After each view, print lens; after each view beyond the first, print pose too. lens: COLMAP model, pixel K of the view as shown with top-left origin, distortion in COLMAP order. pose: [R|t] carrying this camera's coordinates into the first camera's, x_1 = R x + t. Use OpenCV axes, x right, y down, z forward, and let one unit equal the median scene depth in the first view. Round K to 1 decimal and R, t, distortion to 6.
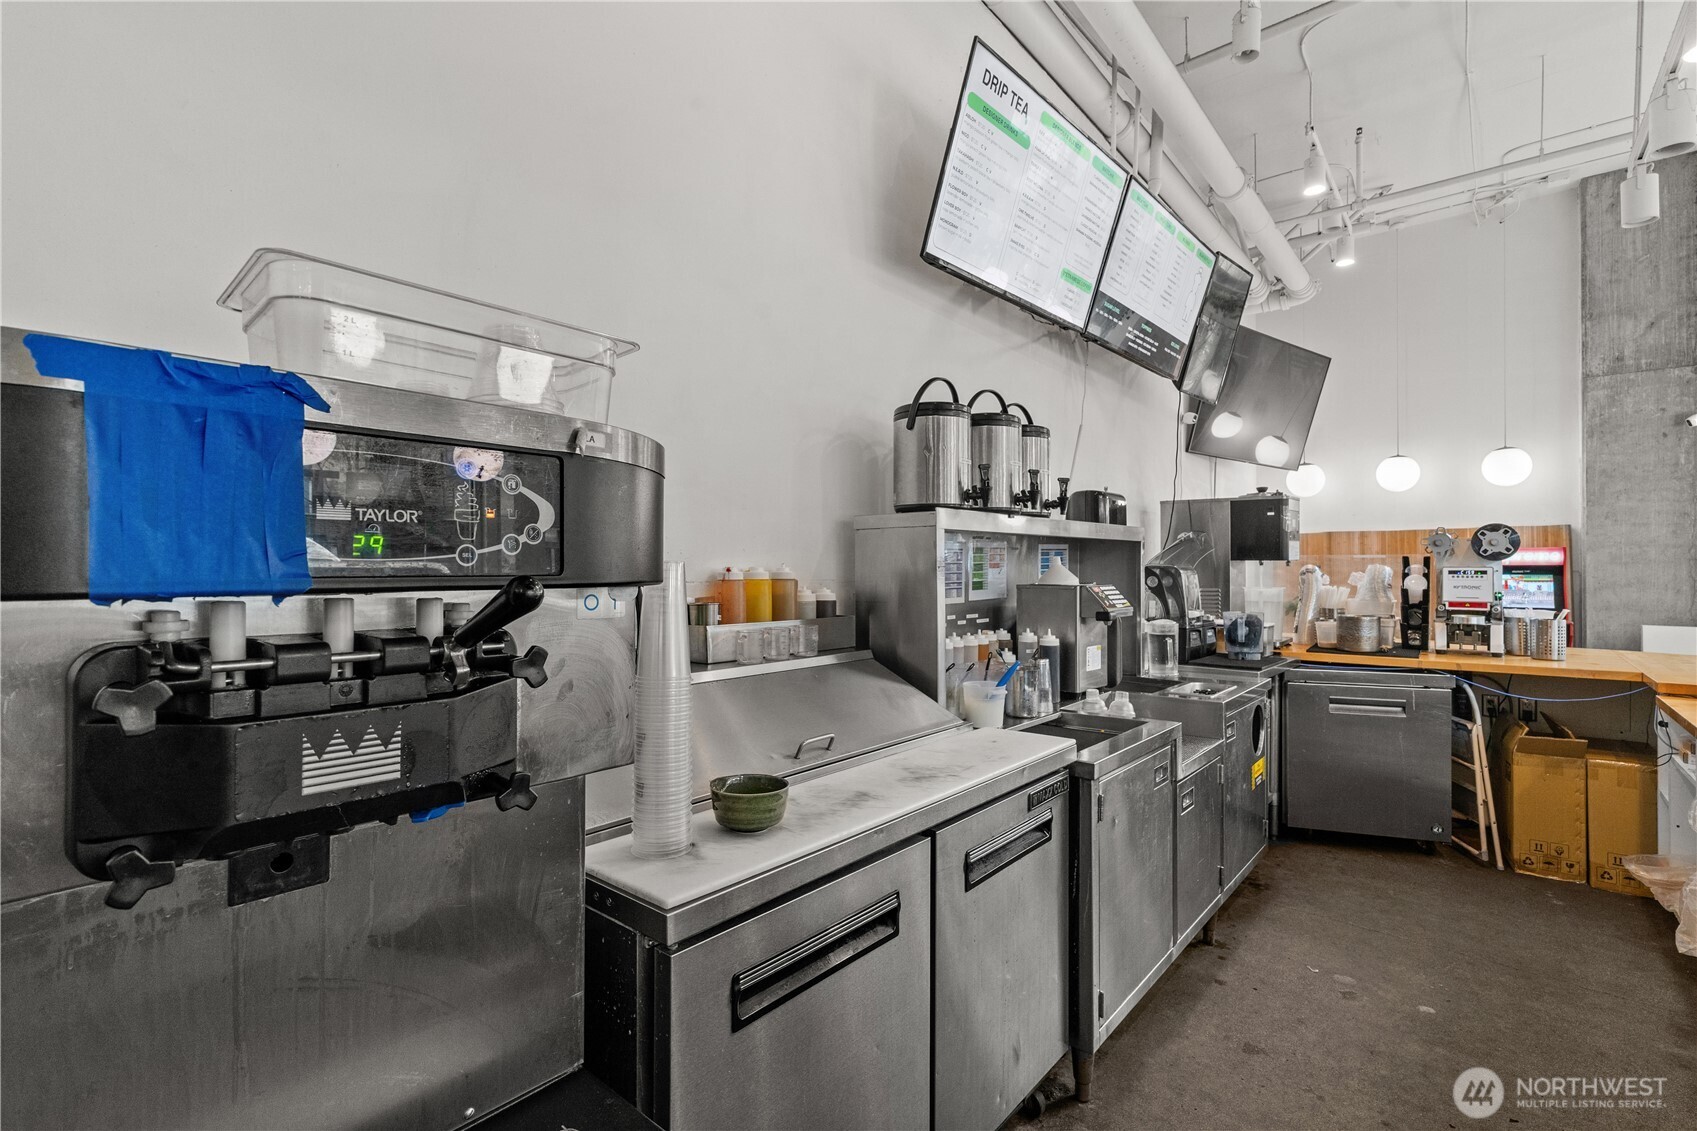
lens RADIAL K [[776.9, 0, 831.9], [0, 776.9, 554.7], [0, 0, 1]] dist [-0.005090, 0.004349]
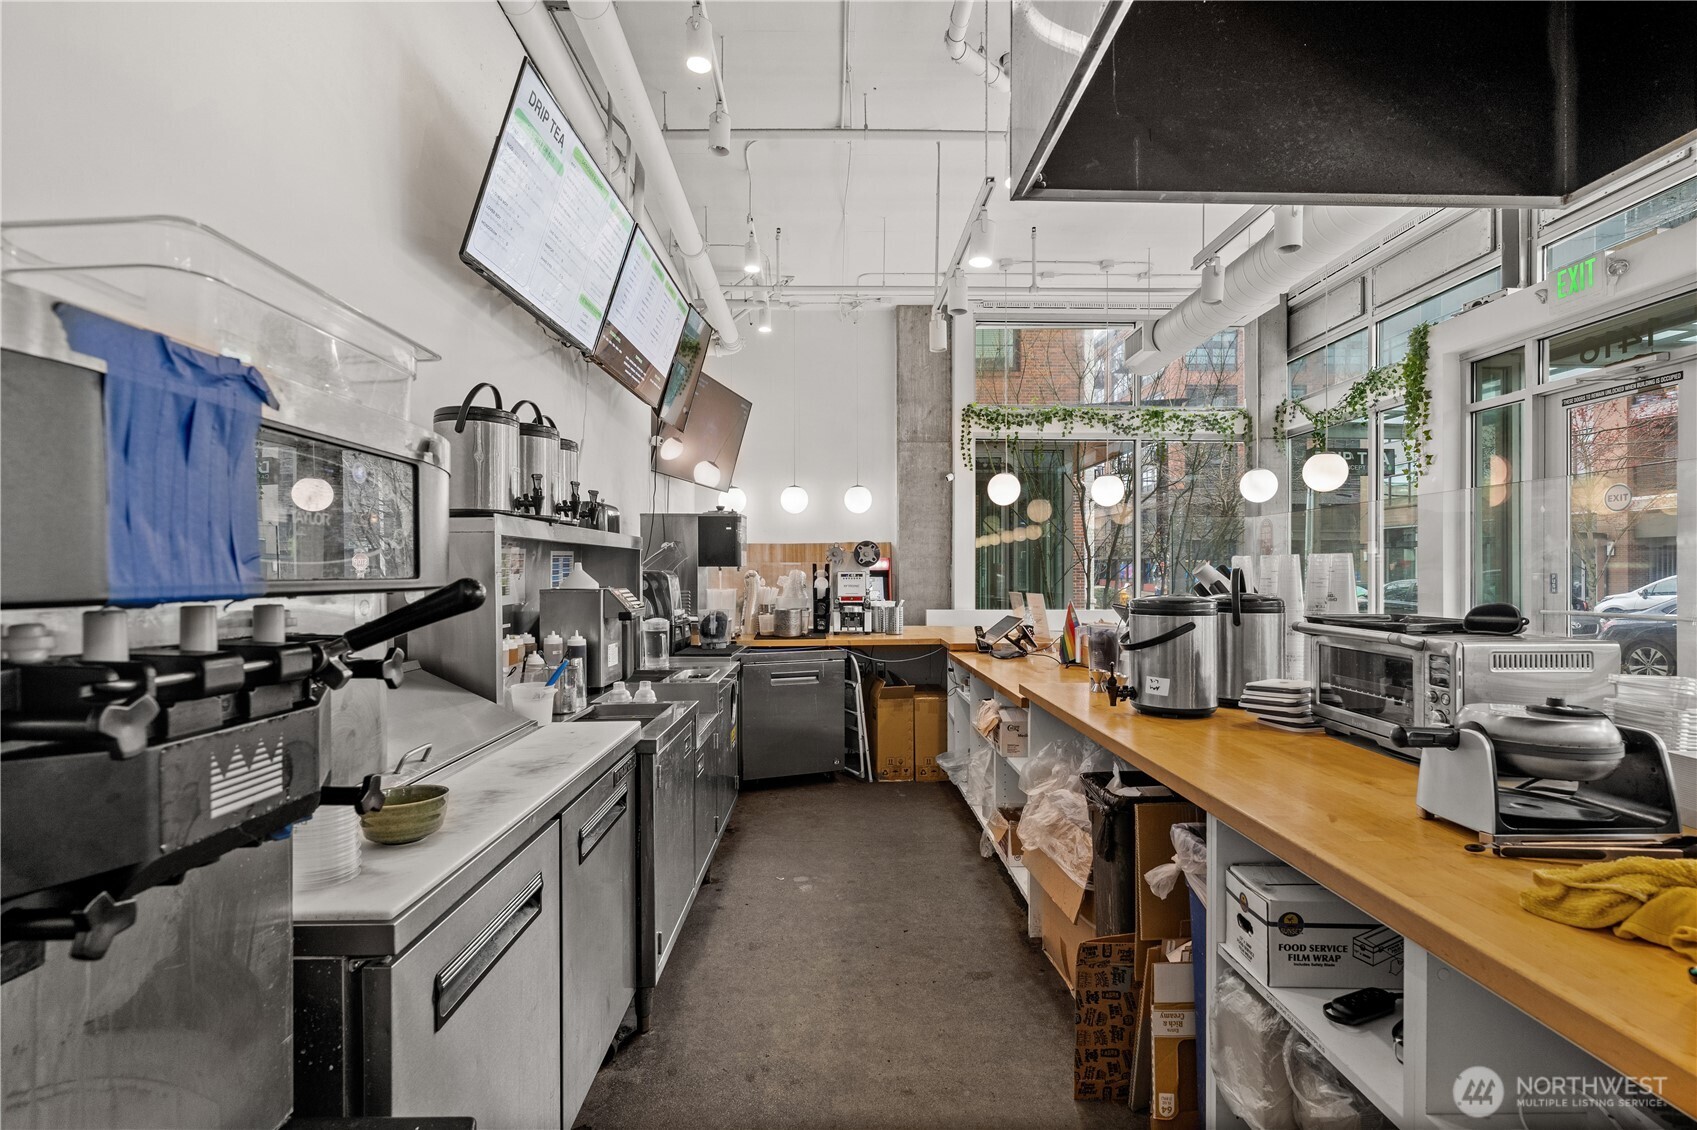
lens RADIAL K [[768.6, 0, 838.3], [0, 768.6, 563.3], [0, 0, 1]] dist [-0.011428, 0.003639]
pose [[0.753086, 0.003847, 0.657911, -0.124341], [-0.005620, 0.999984, 0.000586, 0.000471], [-0.657898, -0.004139, 0.753095, -0.029401]]
